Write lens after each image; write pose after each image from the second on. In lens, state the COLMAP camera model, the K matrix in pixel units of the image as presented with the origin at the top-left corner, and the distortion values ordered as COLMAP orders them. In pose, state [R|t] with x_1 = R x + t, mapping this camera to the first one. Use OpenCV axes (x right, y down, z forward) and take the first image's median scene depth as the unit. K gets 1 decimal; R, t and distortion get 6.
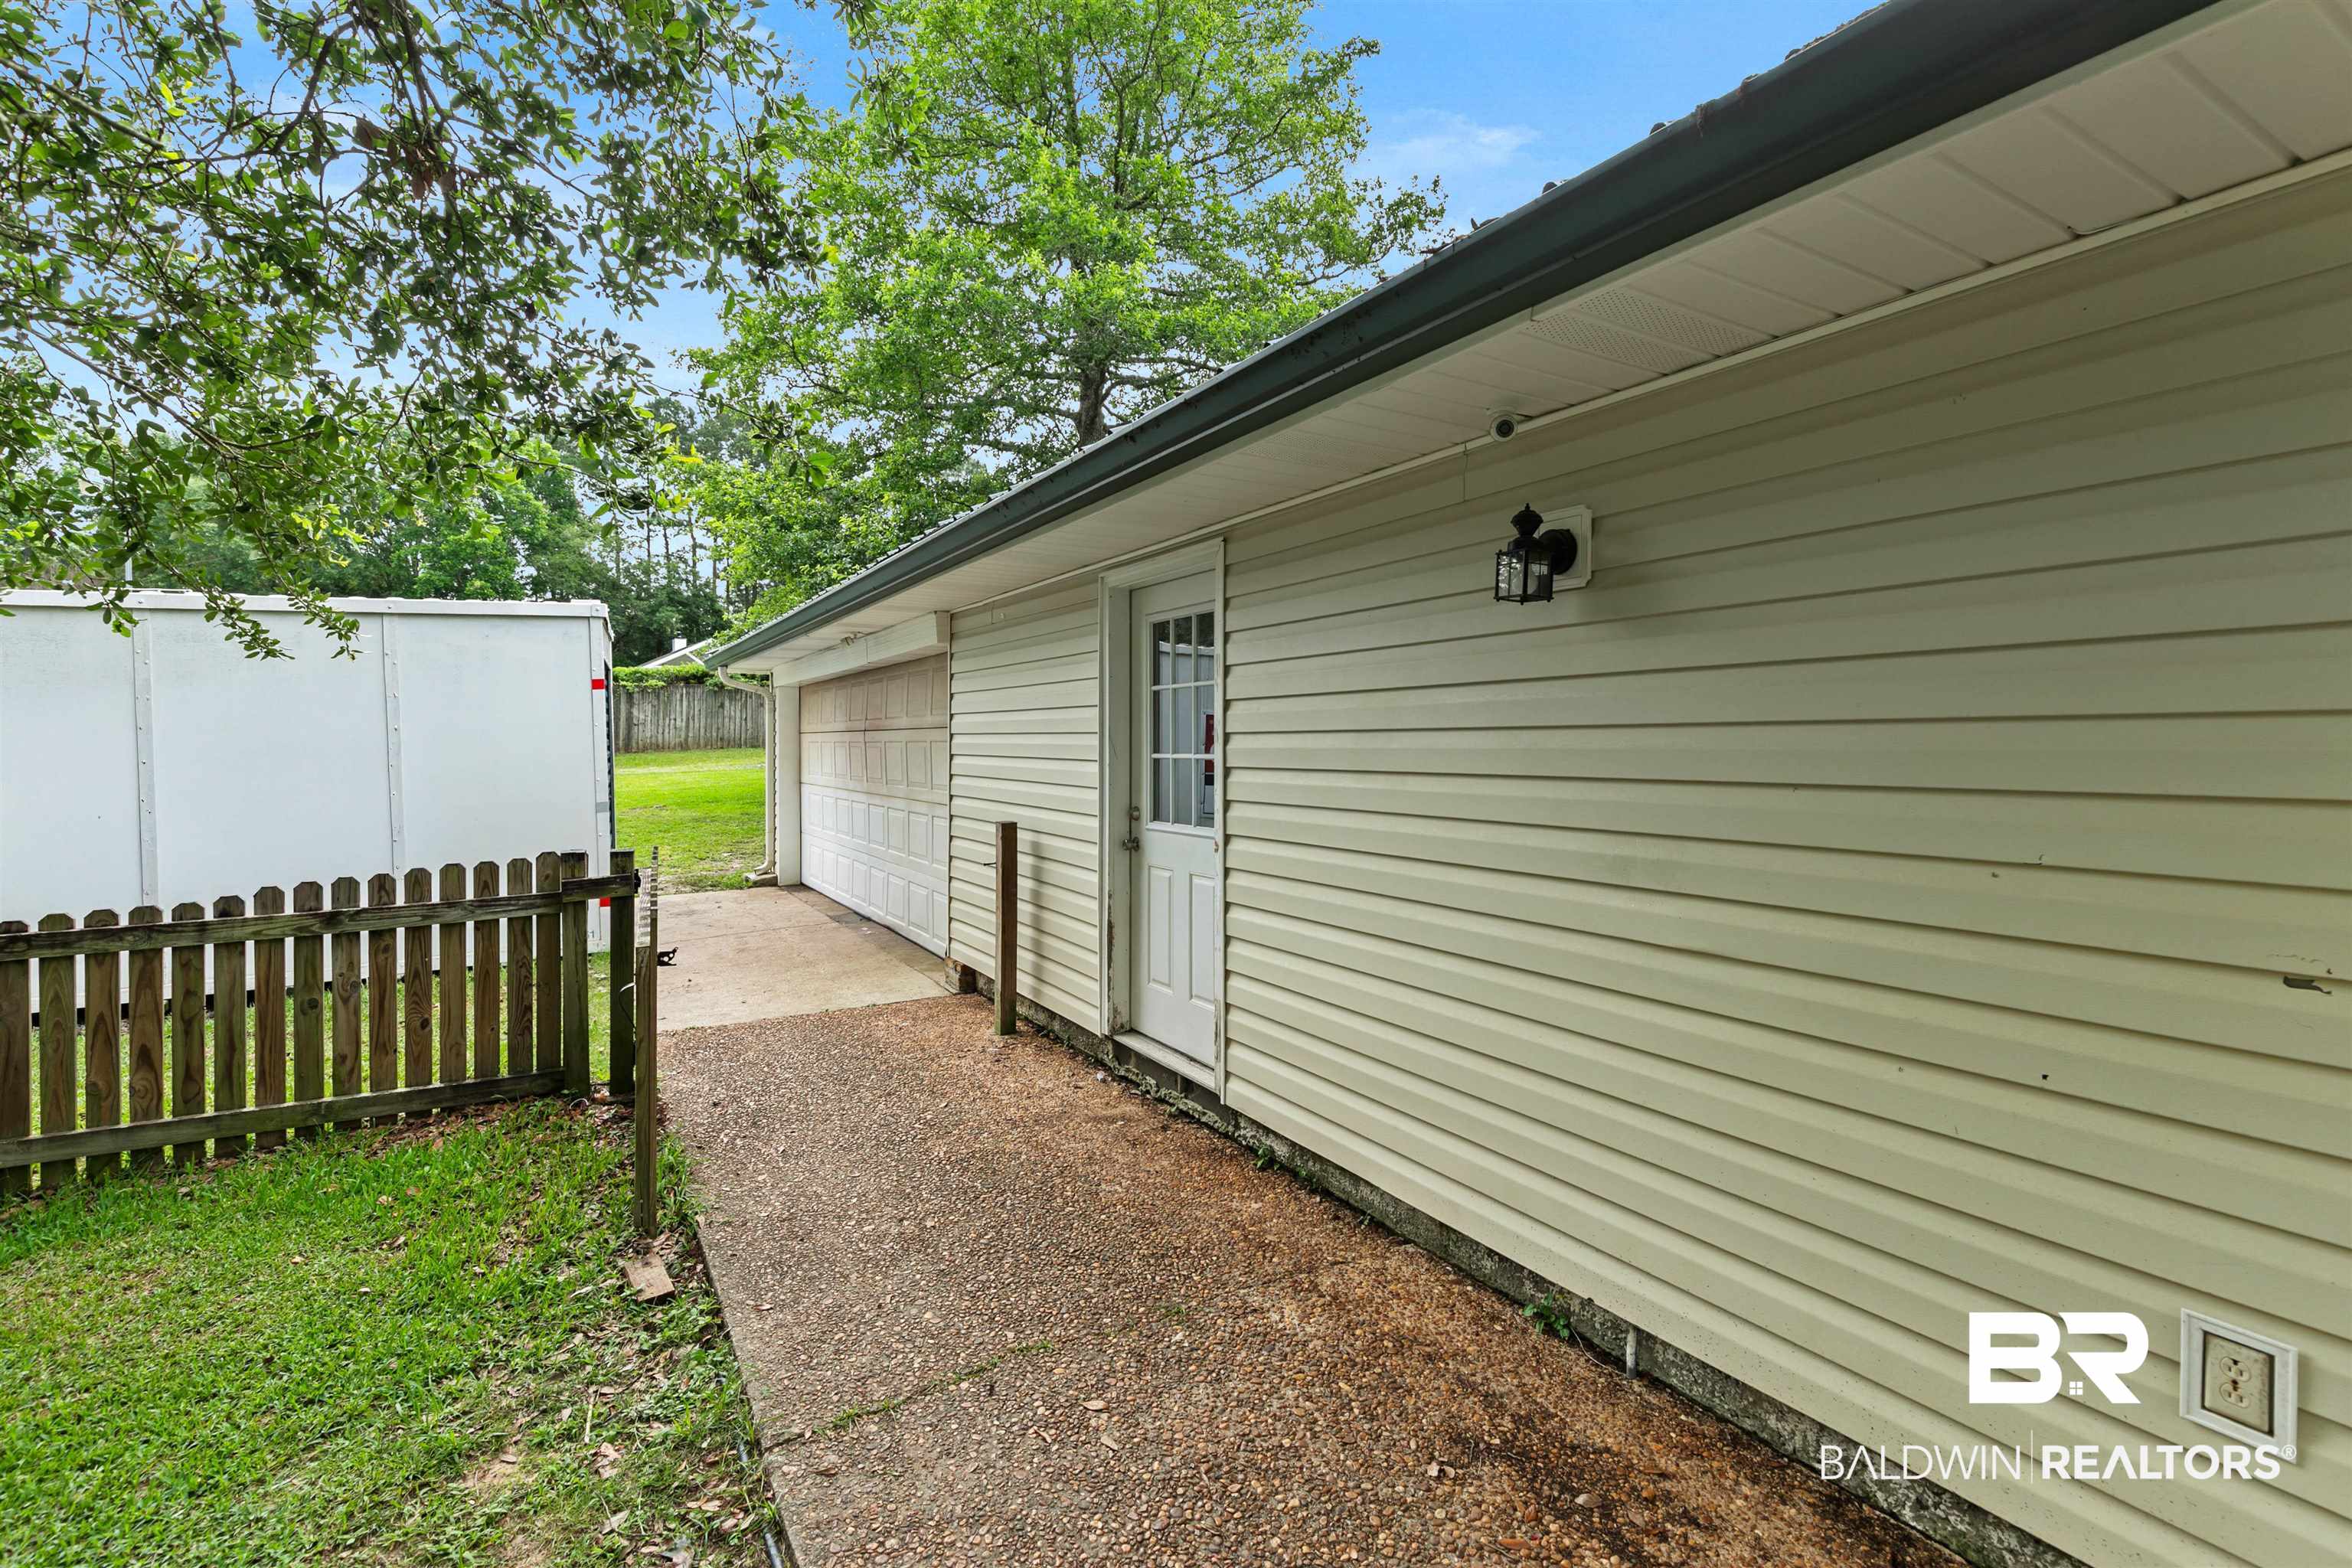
lens RADIAL K [[1082.1, 0, 1193.4], [0, 1082.1, 751.4], [0, 0, 1]] dist [0.019692, -0.000044]
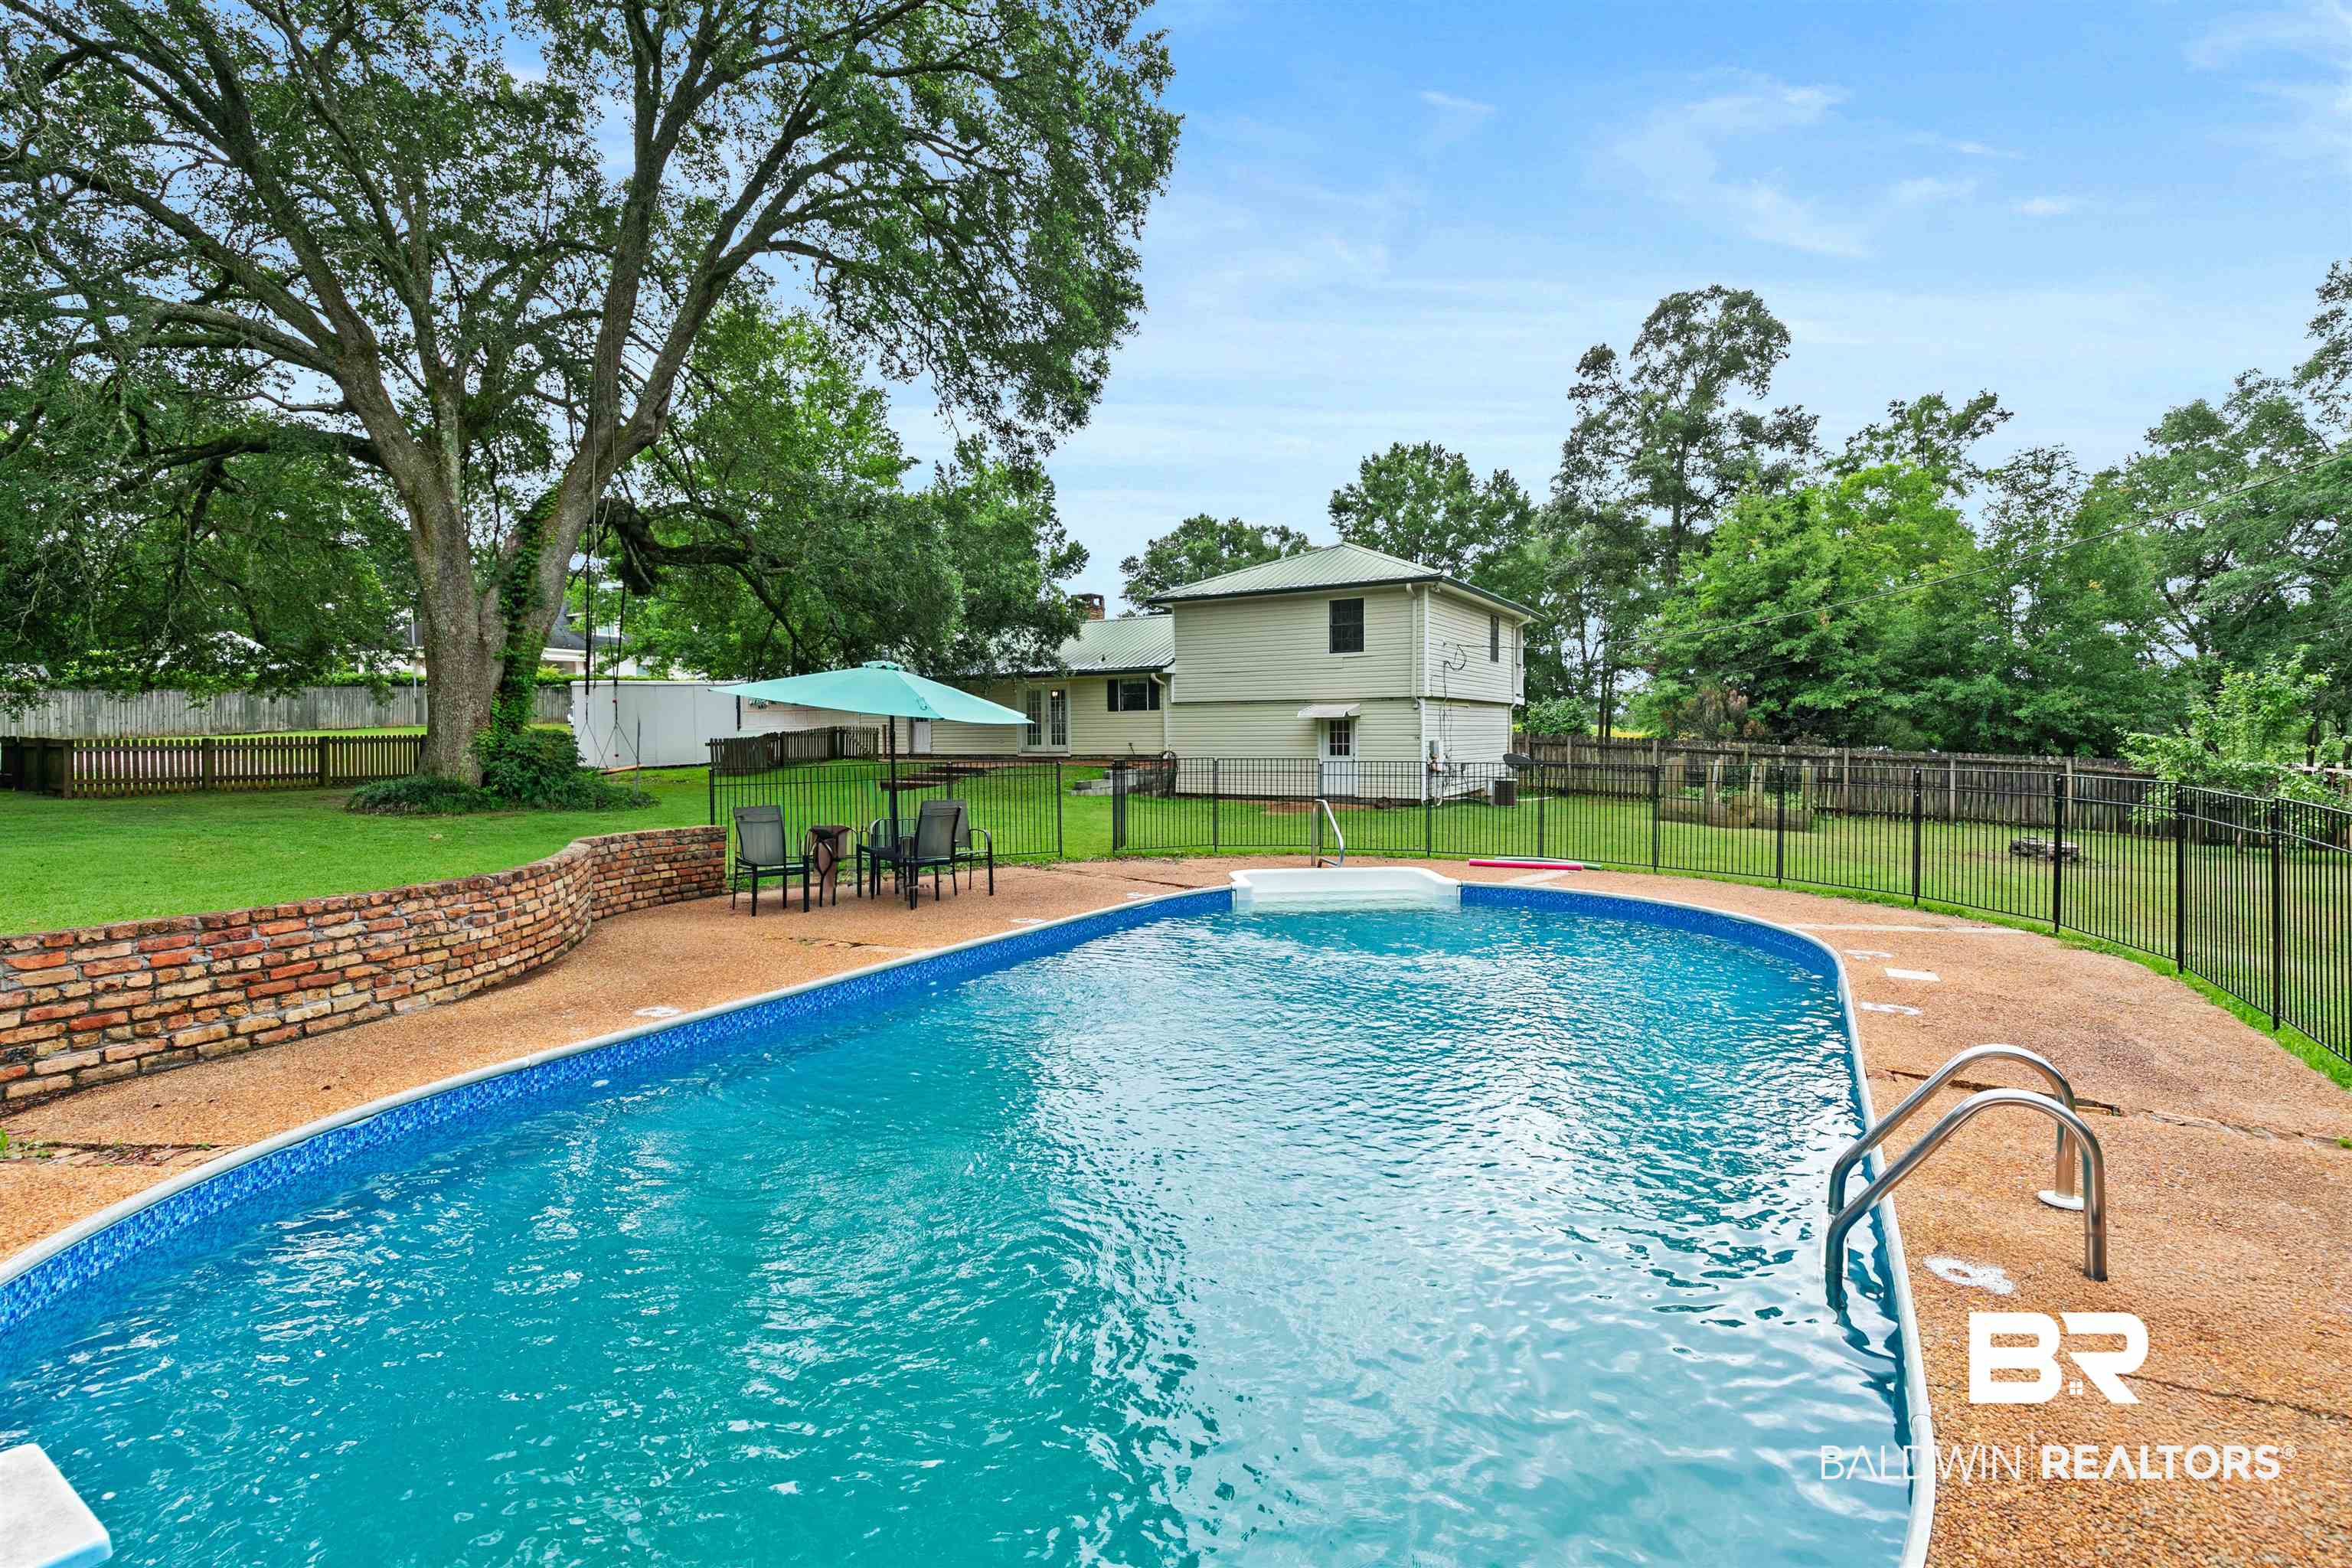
lens RADIAL K [[1082.1, 0, 1193.4], [0, 1082.1, 751.4], [0, 0, 1]] dist [0.019692, -0.000044]
pose [[0.873756, -0.014403, 0.486152, -1.813233], [0.010487, 0.999887, 0.010774, 0.193039], [-0.486252, -0.004315, 0.873808, -5.853621]]
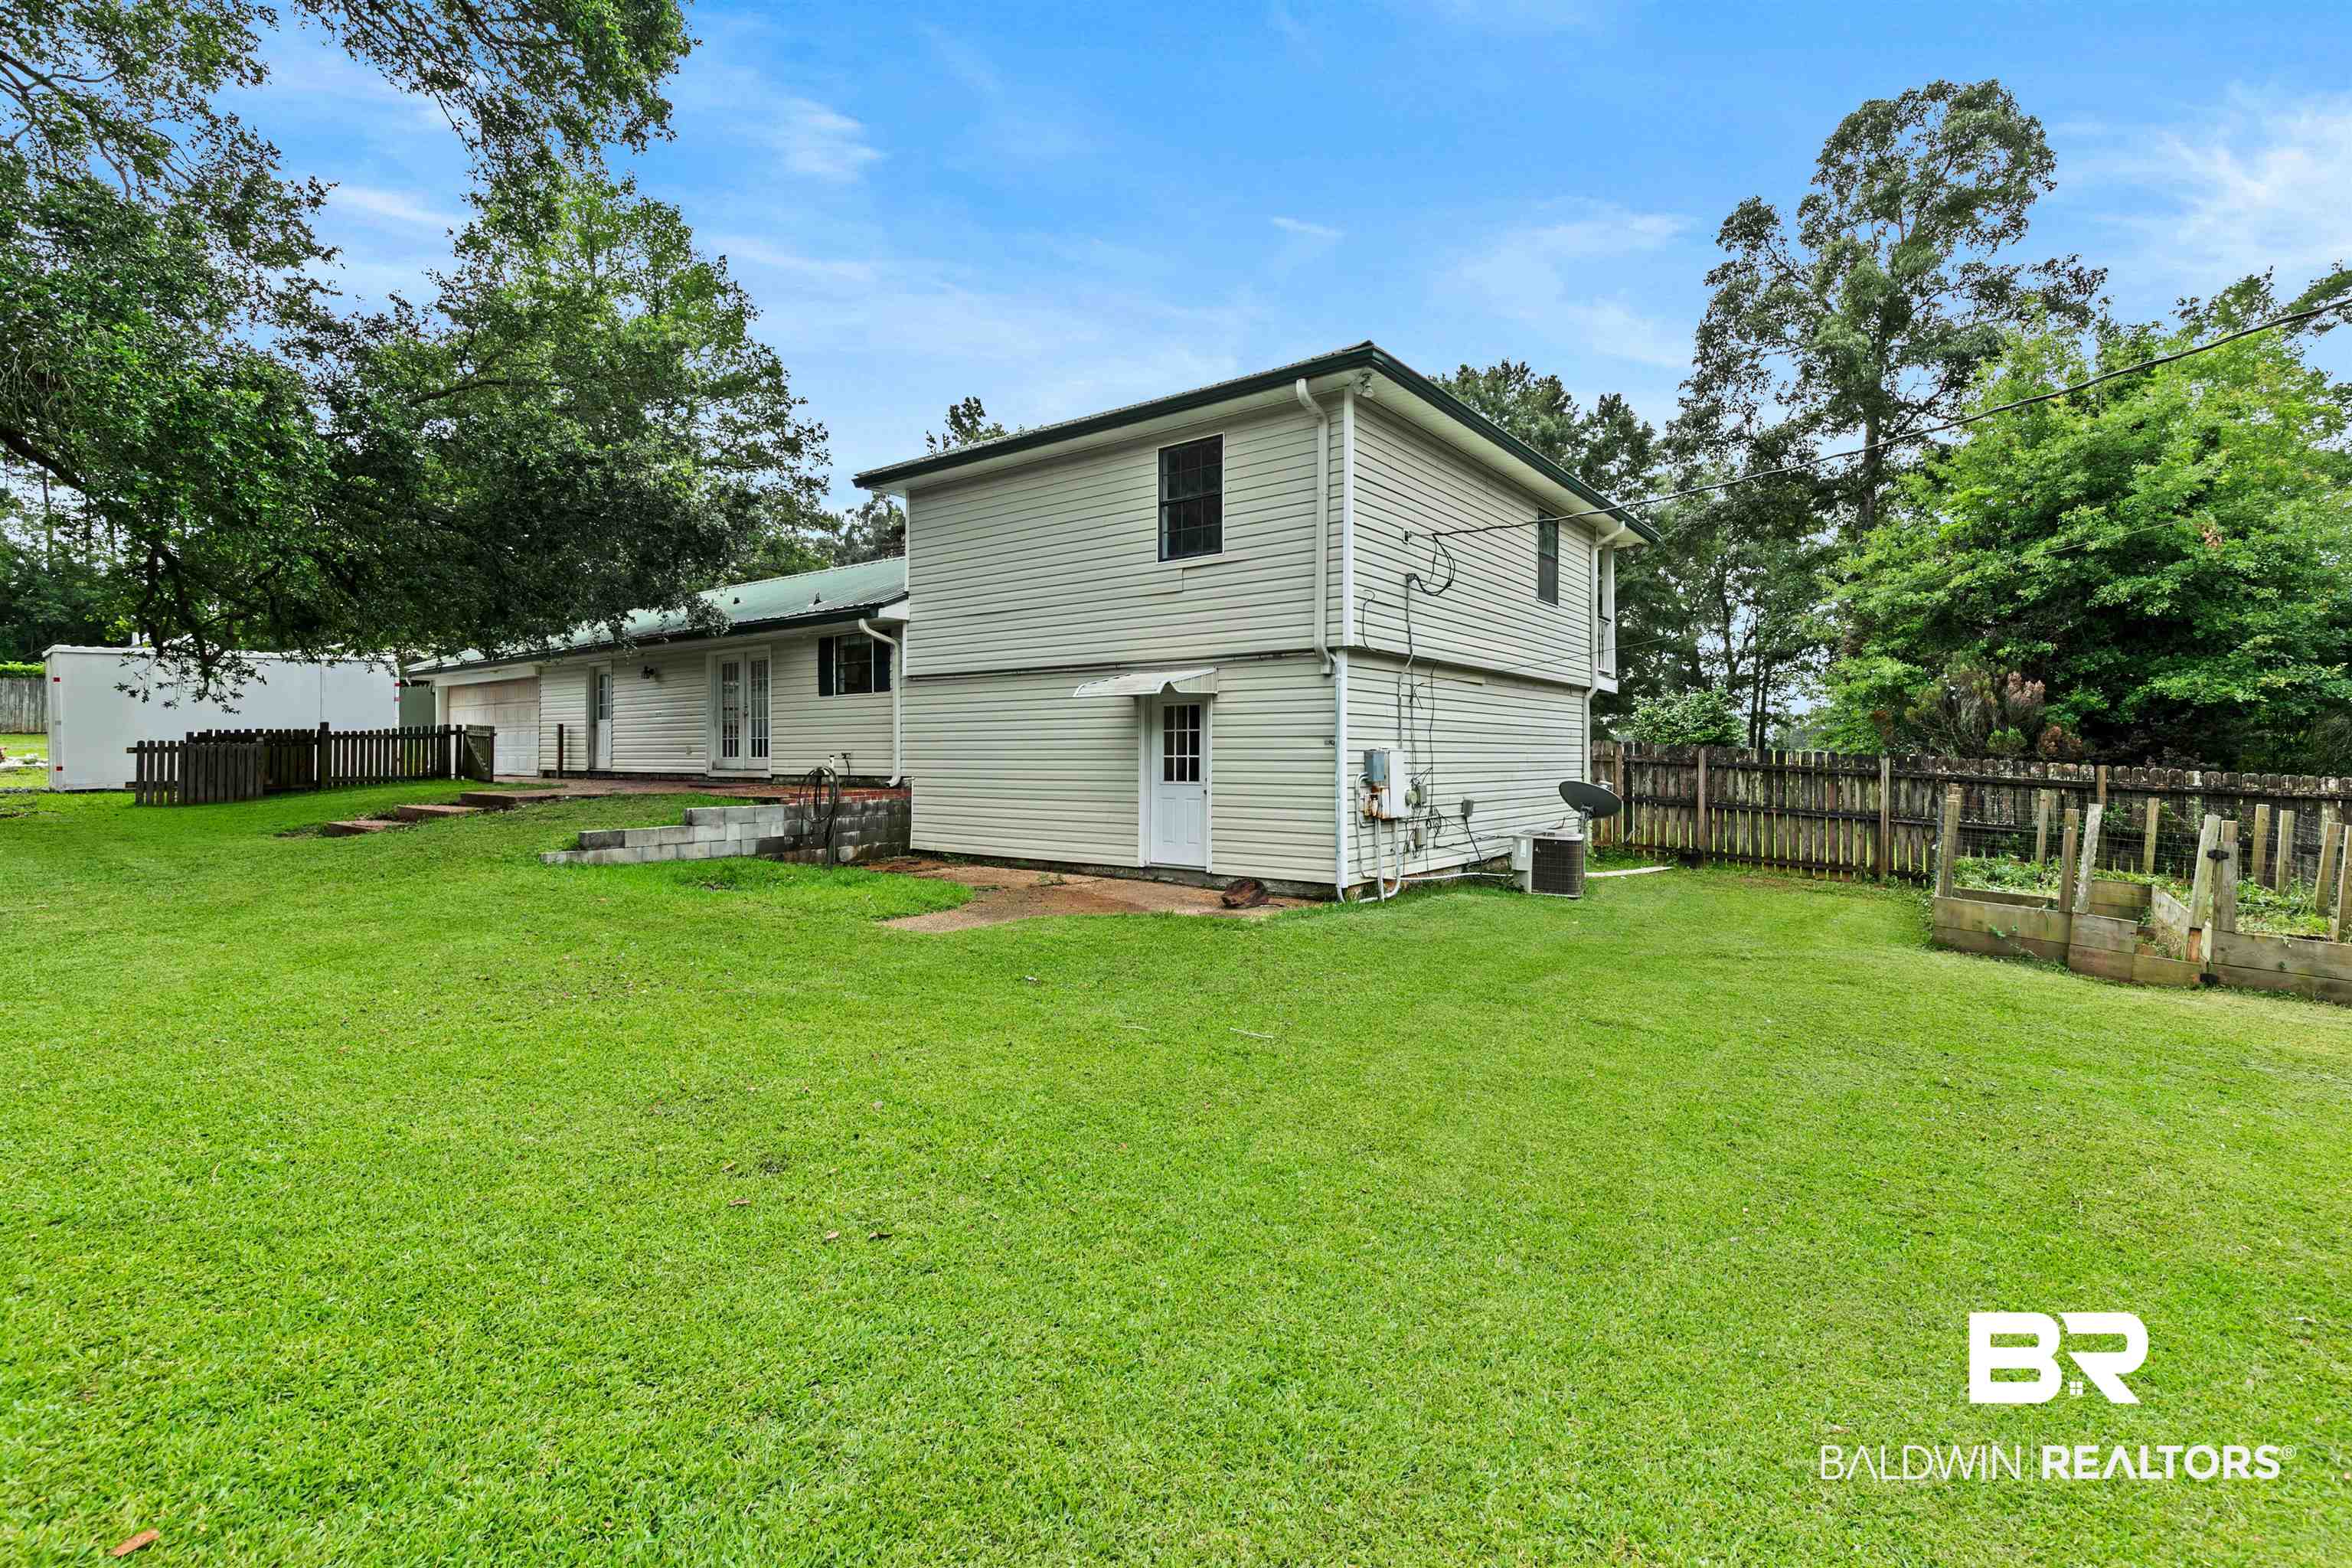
lens RADIAL K [[1068.2, 0, 1183.6], [0, 1068.2, 749.3], [0, 0, 1]] dist [0.008779, -0.000312]
pose [[0.927476, 0.003758, 0.373865, 0.522574], [0.001523, 0.999903, -0.013830, 0.238464], [-0.373881, 0.013397, 0.927380, -3.798668]]
